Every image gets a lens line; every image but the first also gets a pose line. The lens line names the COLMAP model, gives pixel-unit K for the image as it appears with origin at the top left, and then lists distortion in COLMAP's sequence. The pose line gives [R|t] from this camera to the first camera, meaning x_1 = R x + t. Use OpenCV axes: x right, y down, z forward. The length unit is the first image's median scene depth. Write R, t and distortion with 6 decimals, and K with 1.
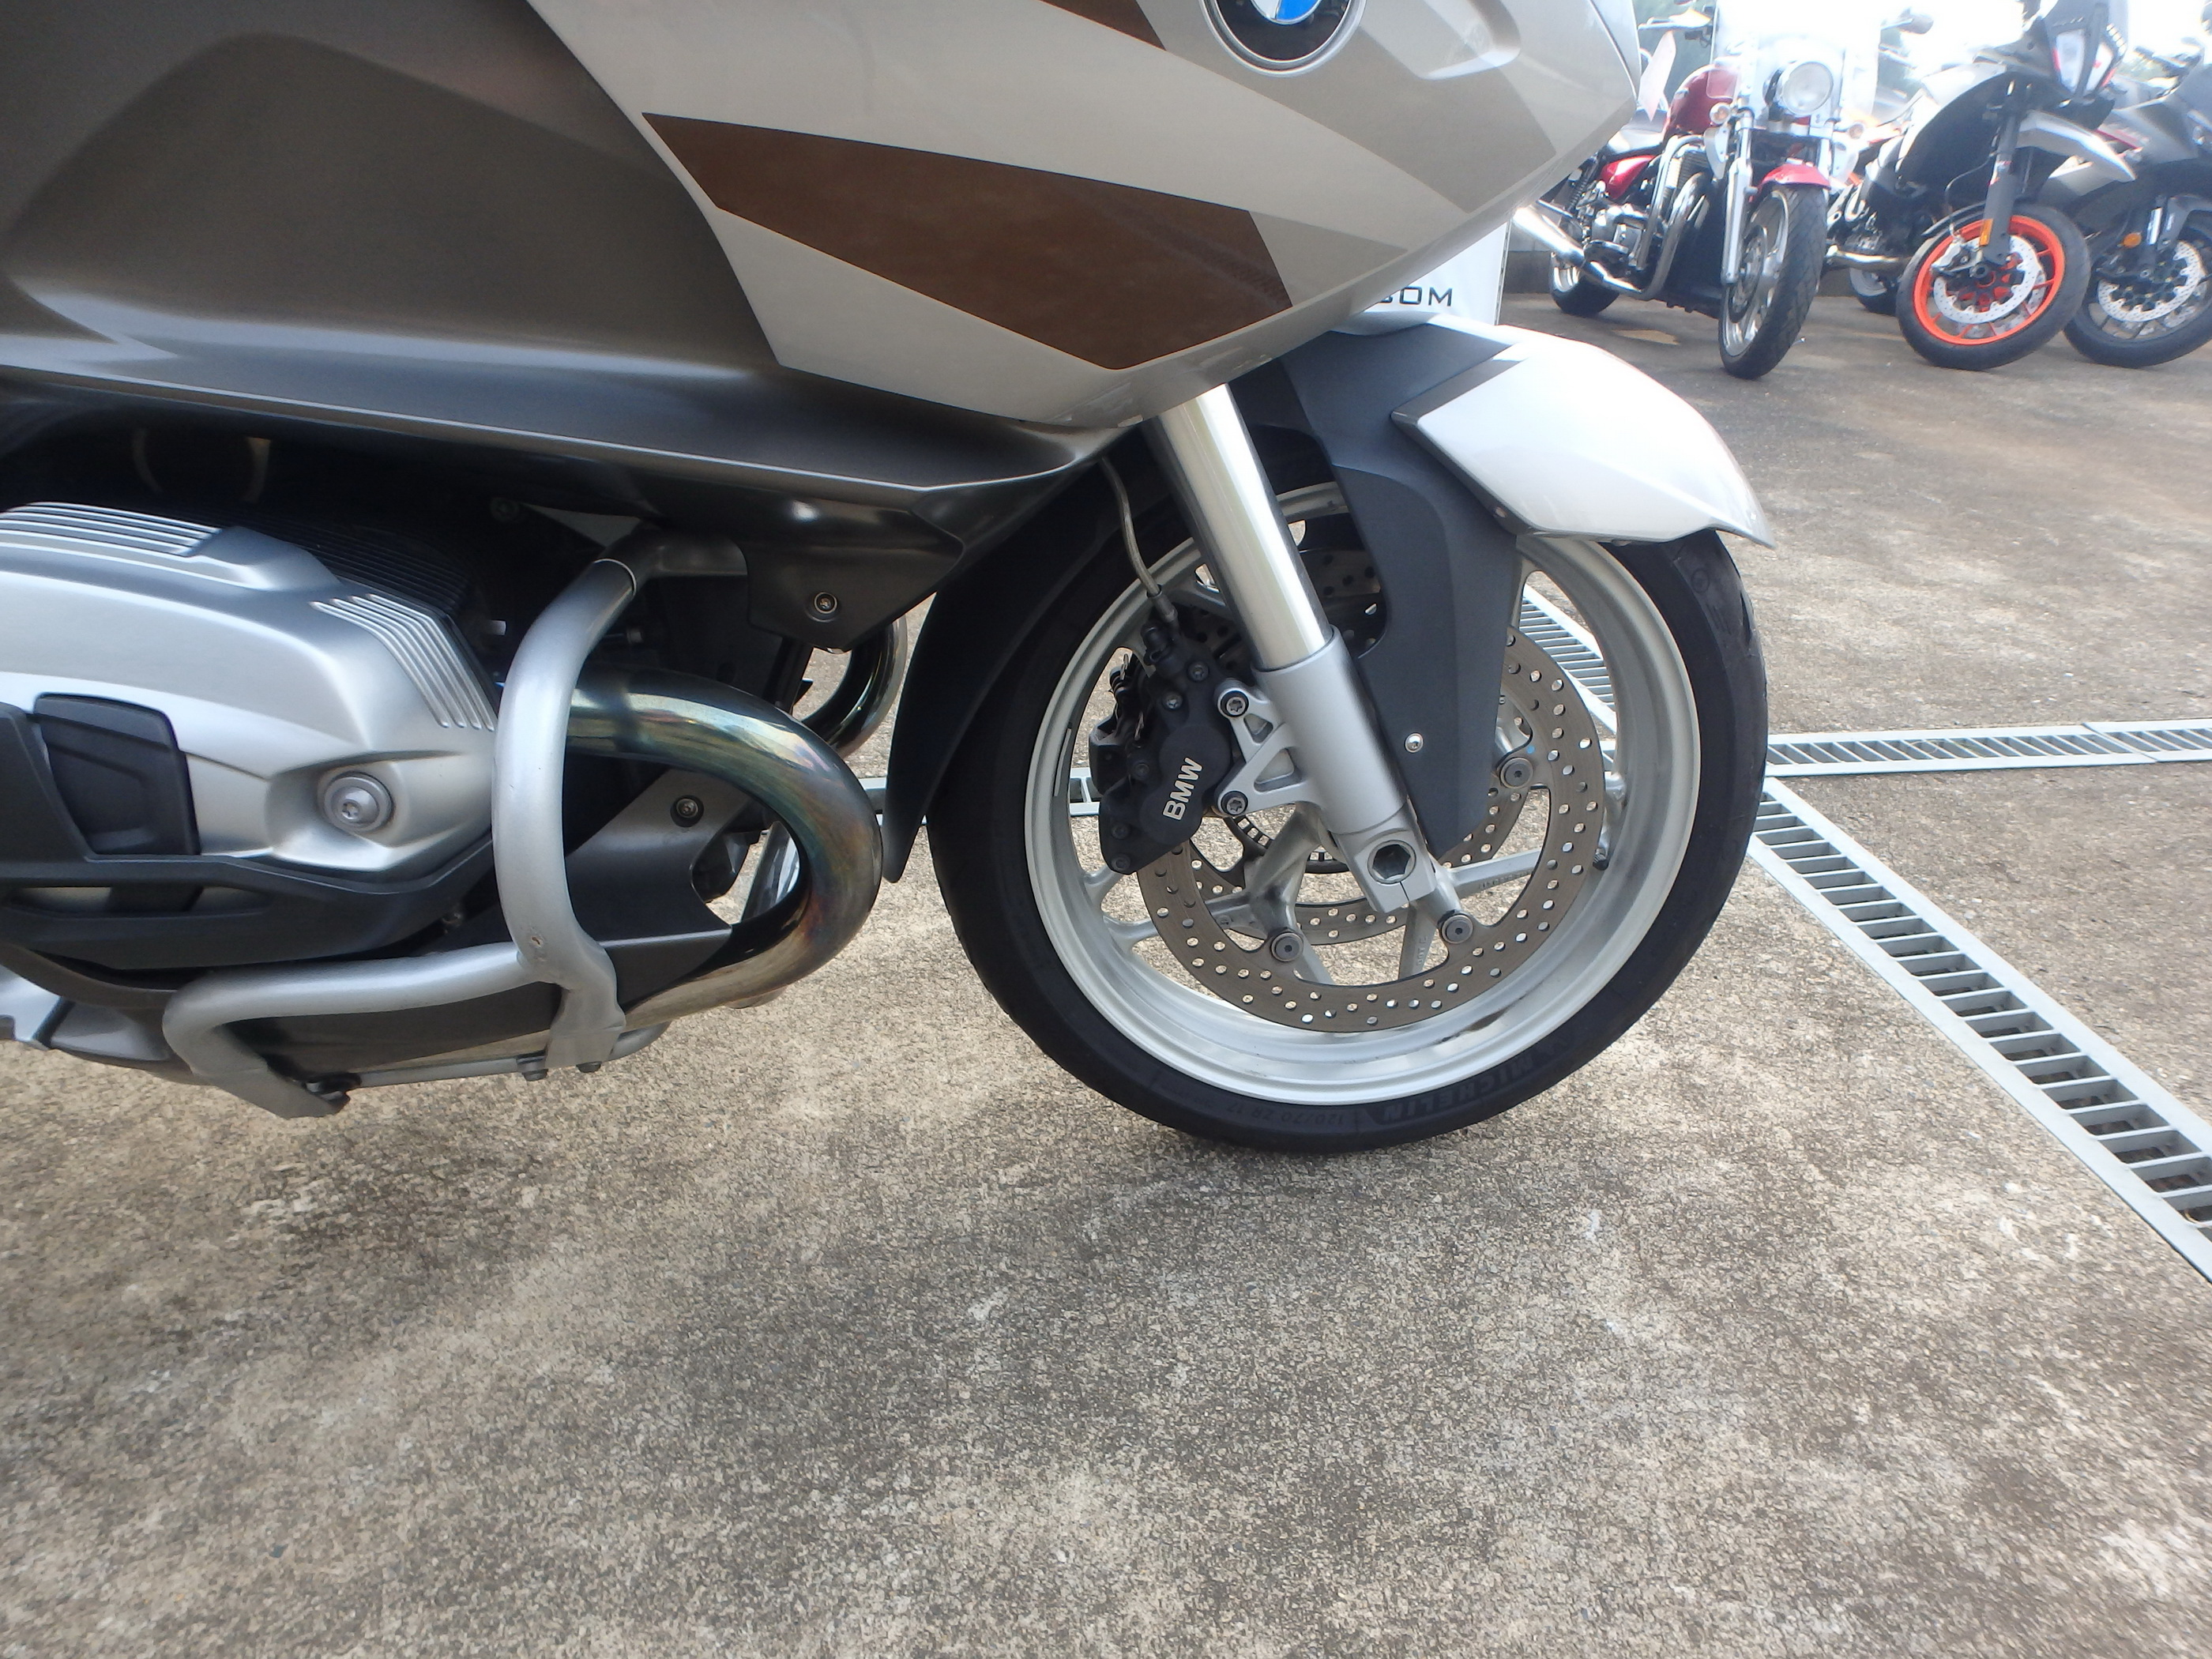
lens RADIAL K [[1385.1, 0, 1158.4], [0, 1385.1, 818.0], [0, 0, 1]] dist [-0.043768, 0.011609]
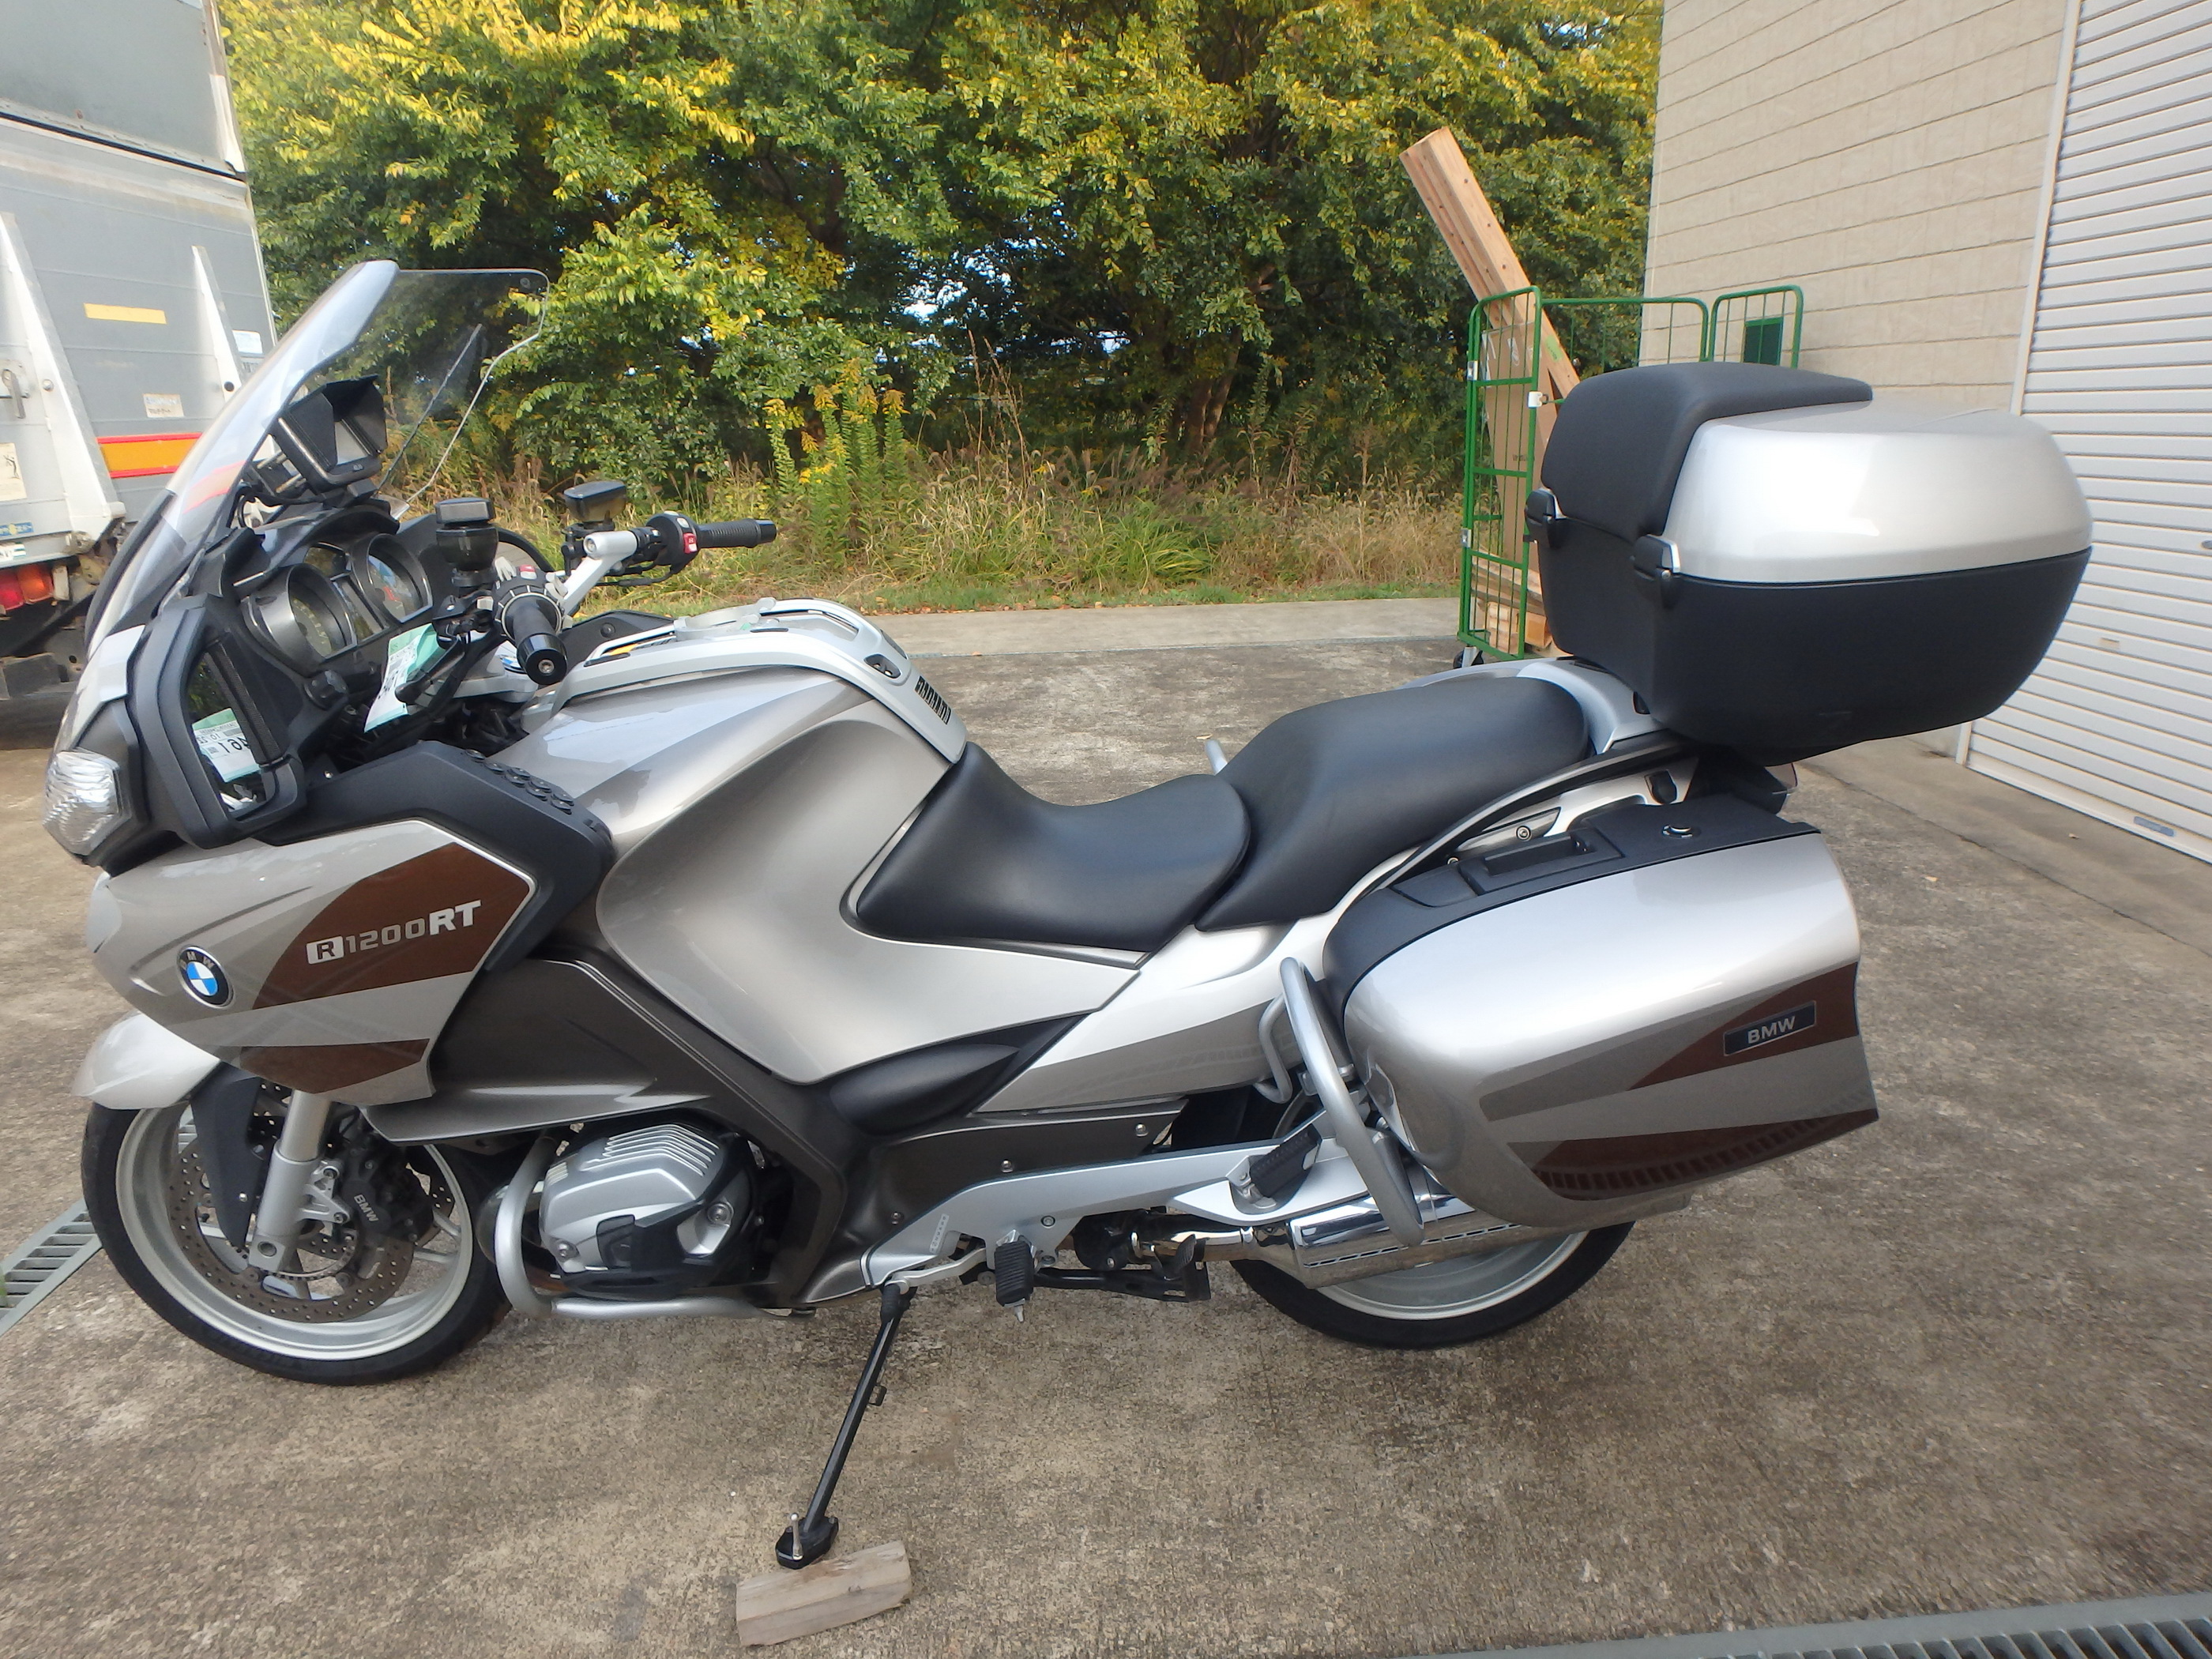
lens RADIAL K [[1385.1, 0, 1120.0], [0, 1385.1, 800.6], [0, 0, 1]] dist [-0.043768, 0.011609]
pose [[-0.996046, -0.004906, 0.088699, -1.149162], [0.058378, 0.716464, 0.695177, -1.678512], [-0.066961, 0.697607, -0.713345, 1.934059]]
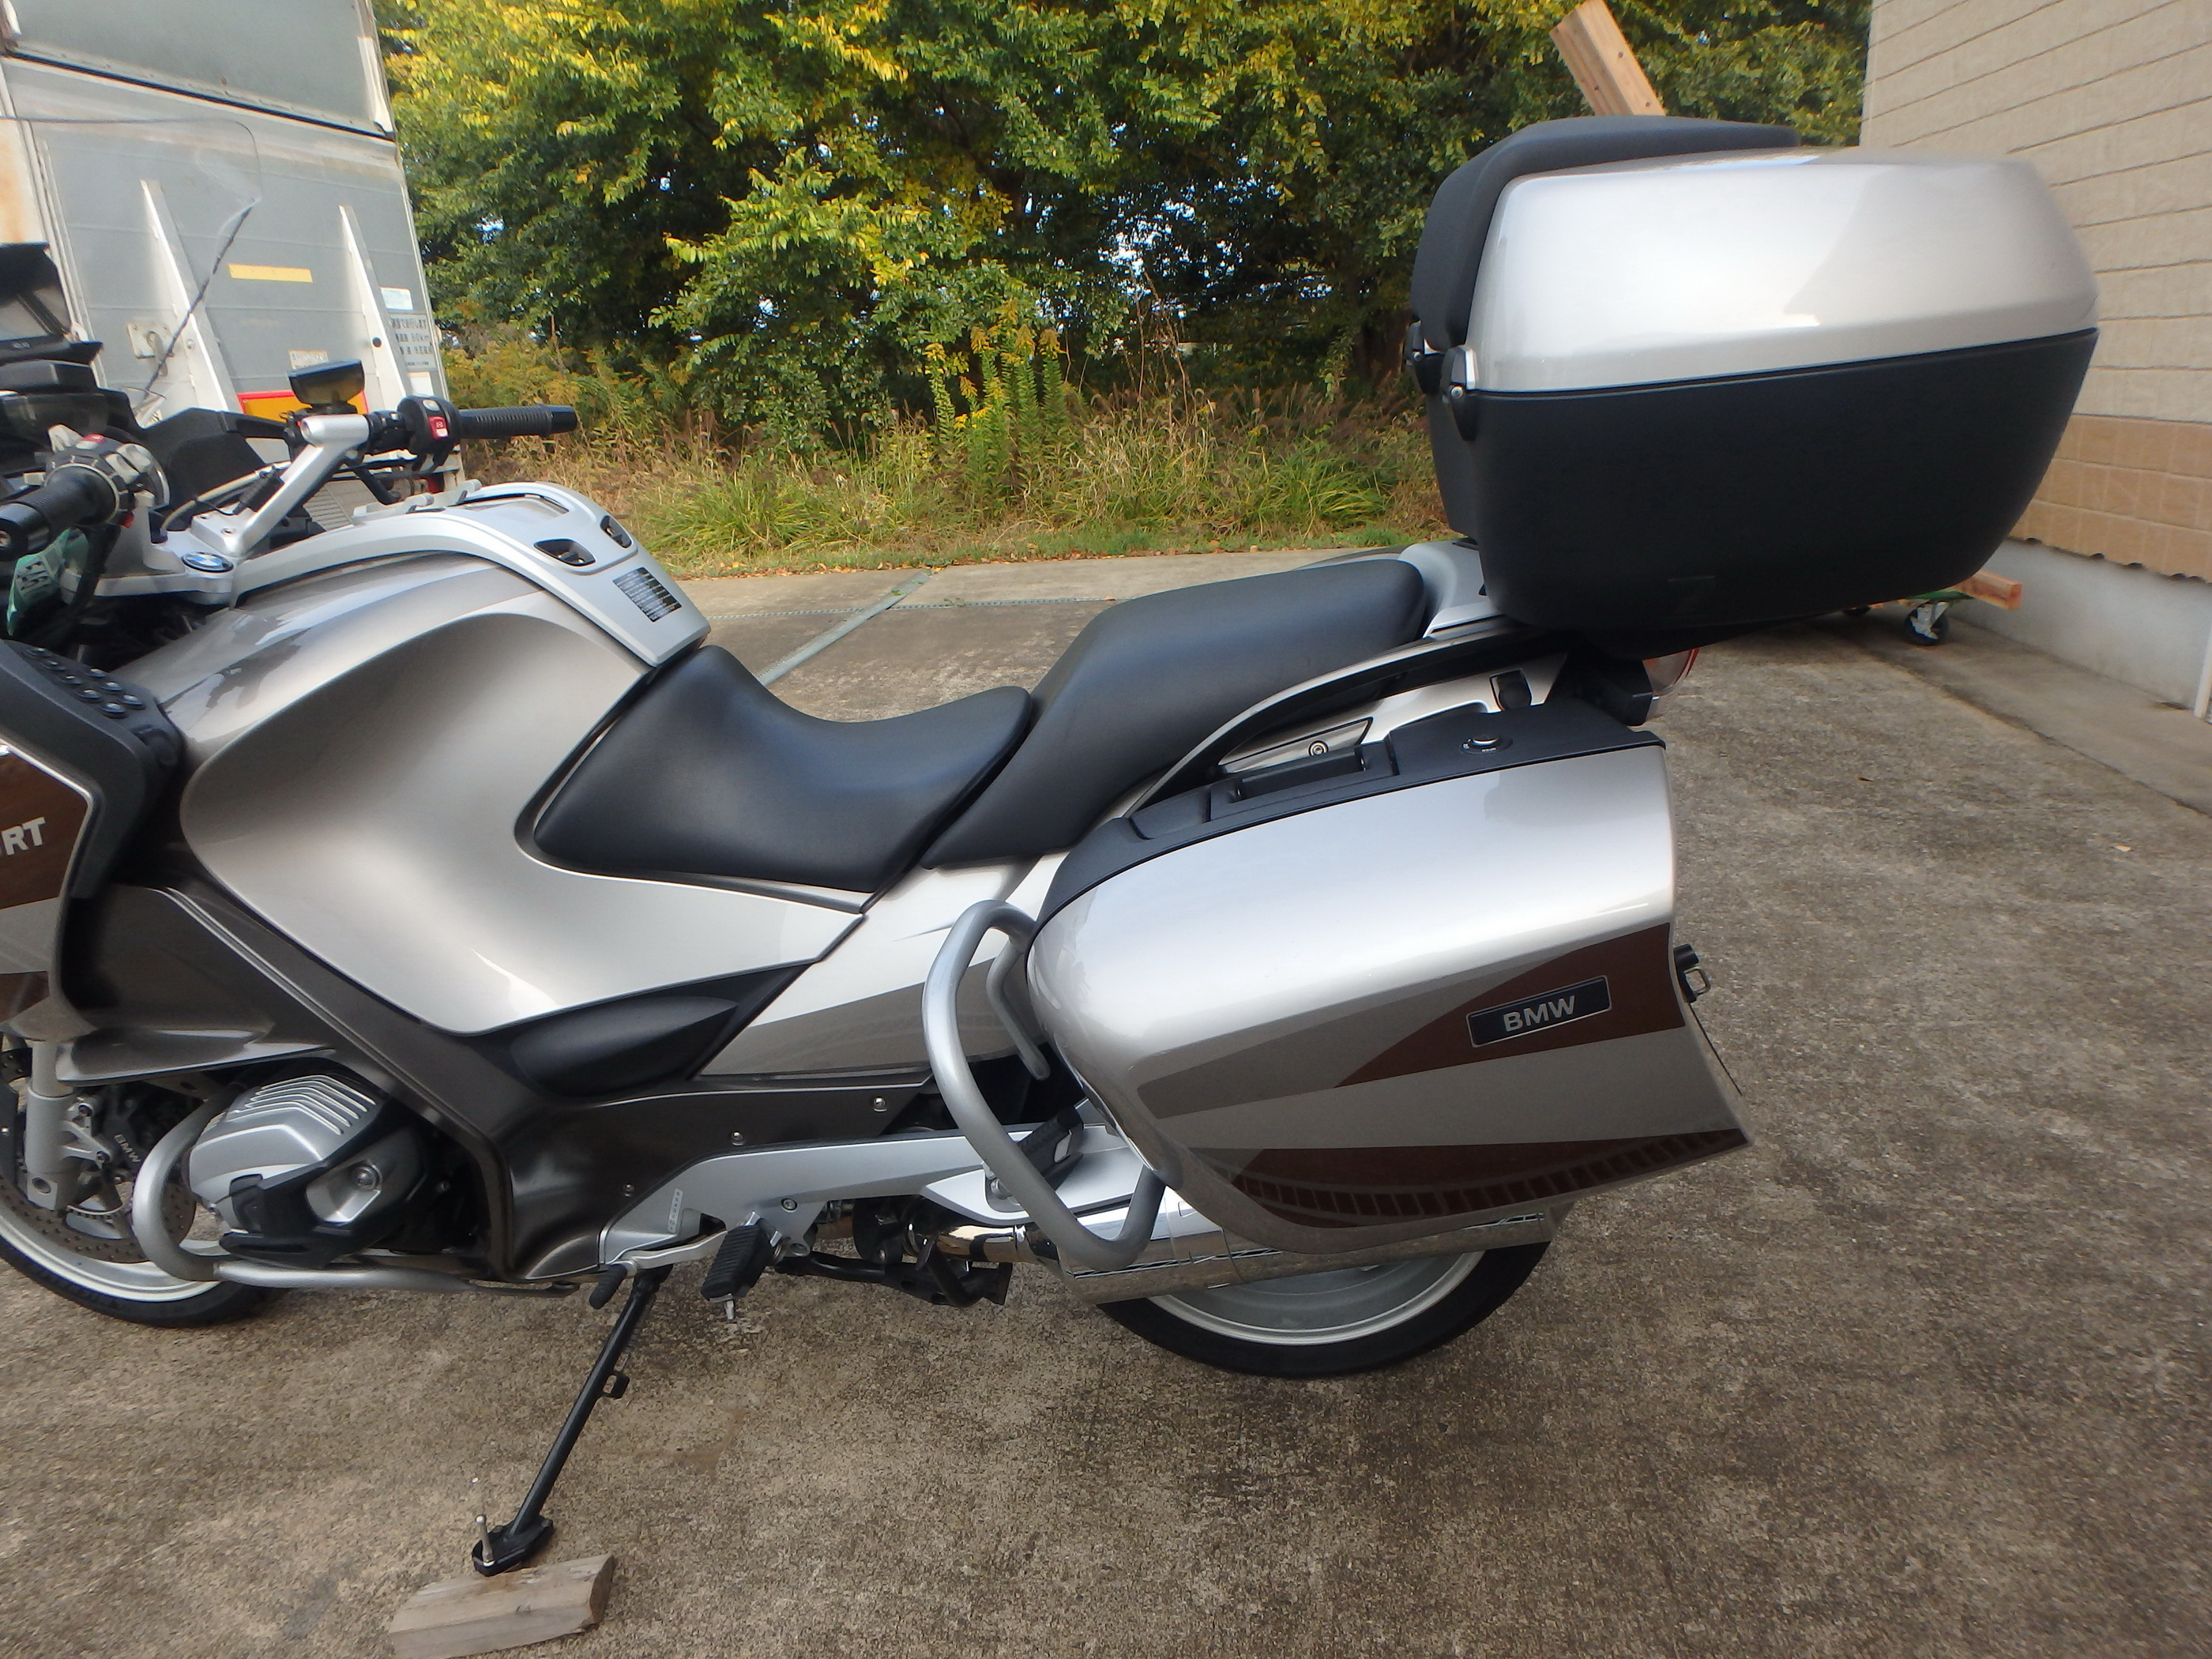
lens RADIAL K [[1385.1, 0, 1134.2], [0, 1385.1, 823.6], [0, 0, 1]] dist [-0.043768, 0.011609]
pose [[-0.970441, -0.024834, 0.240058, -1.615449], [0.158242, 0.685550, 0.710620, -1.381710], [-0.182219, 0.727602, -0.661356, 1.687959]]
